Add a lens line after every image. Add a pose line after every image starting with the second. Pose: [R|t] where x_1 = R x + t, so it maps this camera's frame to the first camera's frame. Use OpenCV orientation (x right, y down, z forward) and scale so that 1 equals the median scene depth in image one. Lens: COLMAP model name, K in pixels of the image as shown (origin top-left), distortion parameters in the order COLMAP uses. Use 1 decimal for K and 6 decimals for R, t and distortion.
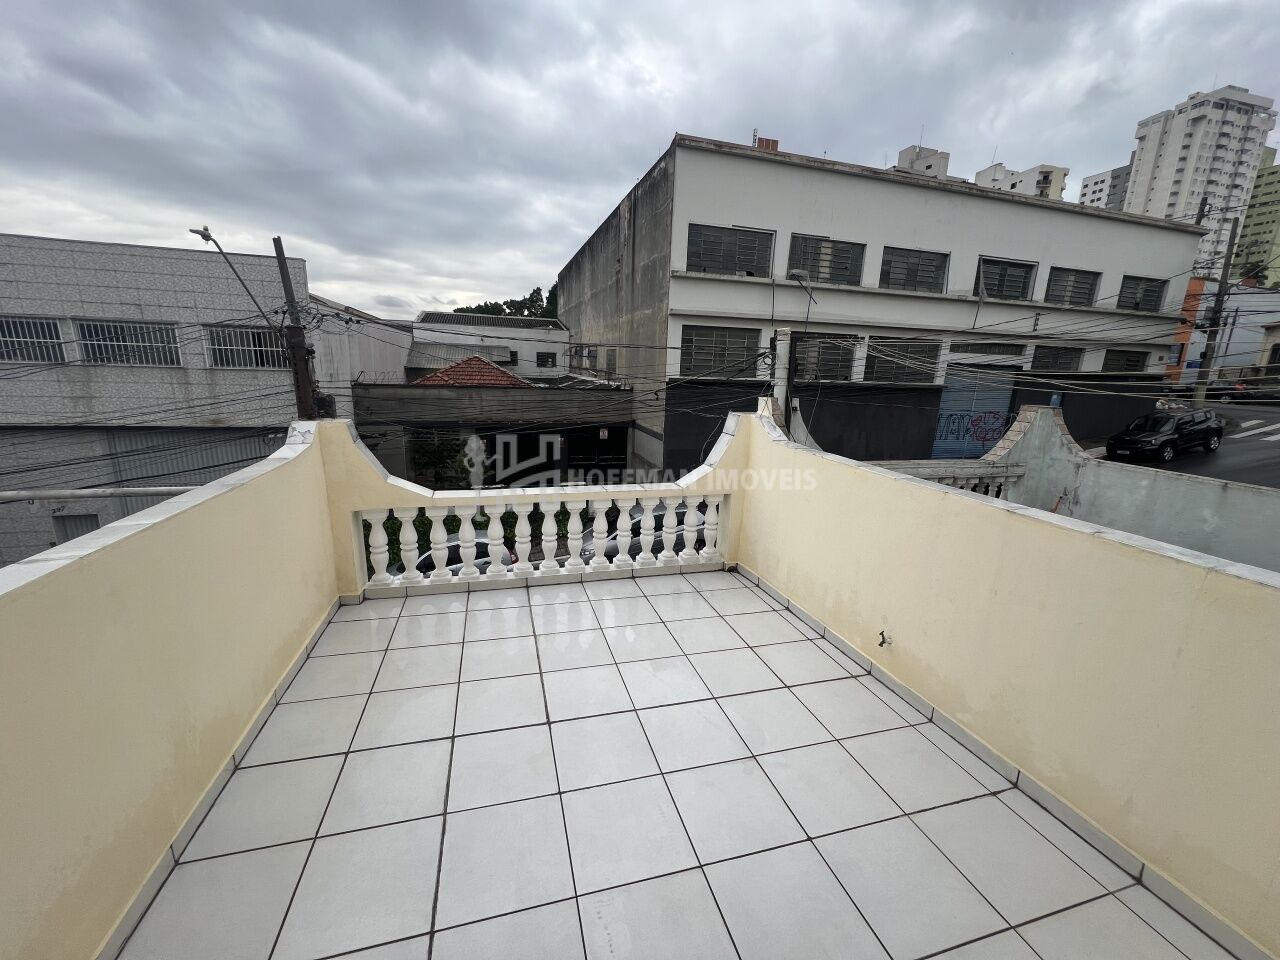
lens RADIAL K [[513.0, 0, 644.1], [0, 513.0, 485.8], [0, 0, 1]] dist [-0.001078, -0.000107]
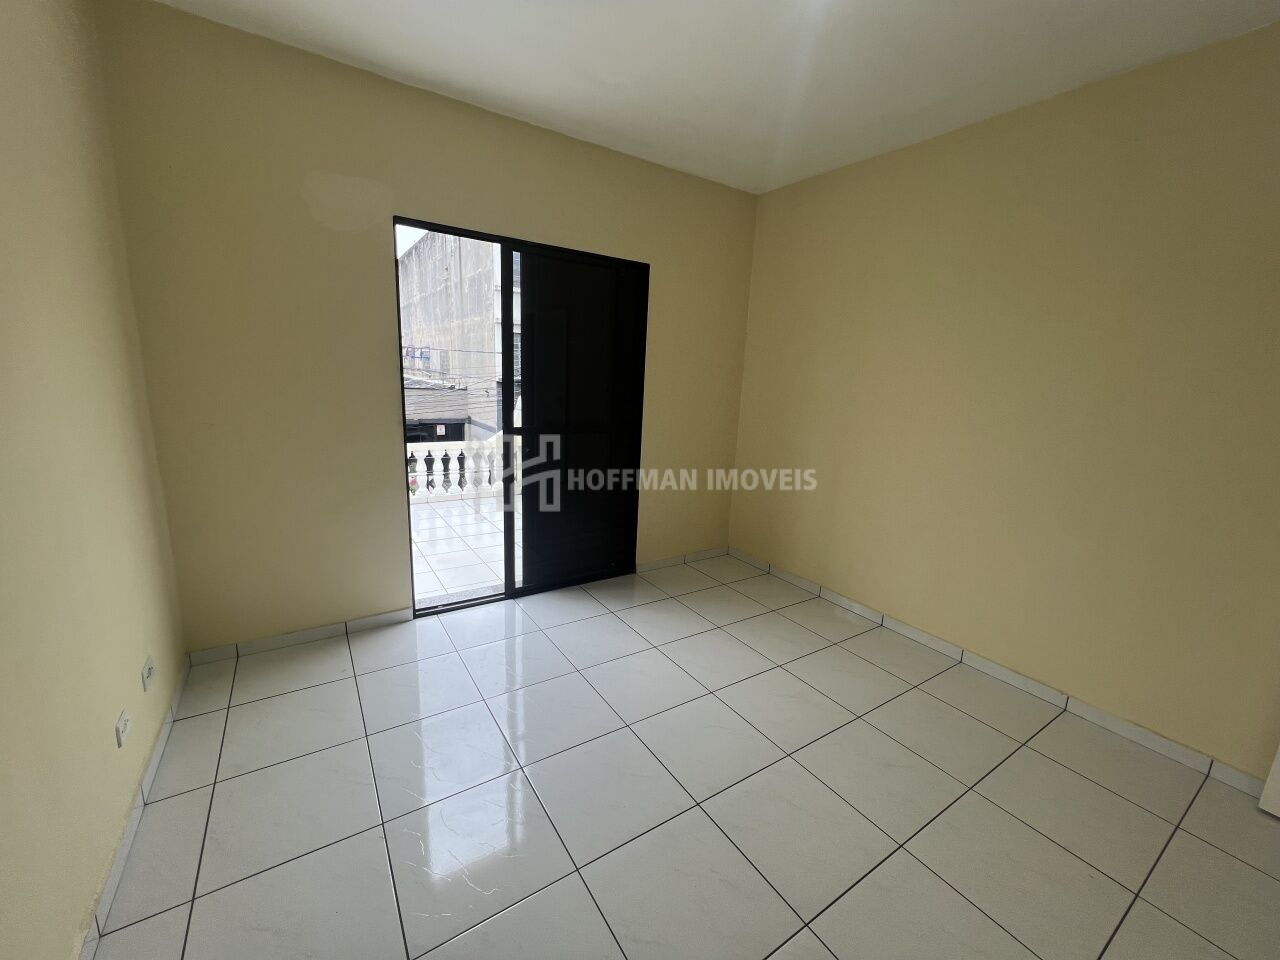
lens RADIAL K [[513.0, 0, 645.3], [0, 513.0, 482.4], [0, 0, 1]] dist [-0.001078, -0.000107]
pose [[0.955788, -0.056050, 0.288664, 0.014369], [0.058793, 0.998270, -0.000832, 0.035110], [-0.288118, 0.017767, 0.957430, -0.153493]]
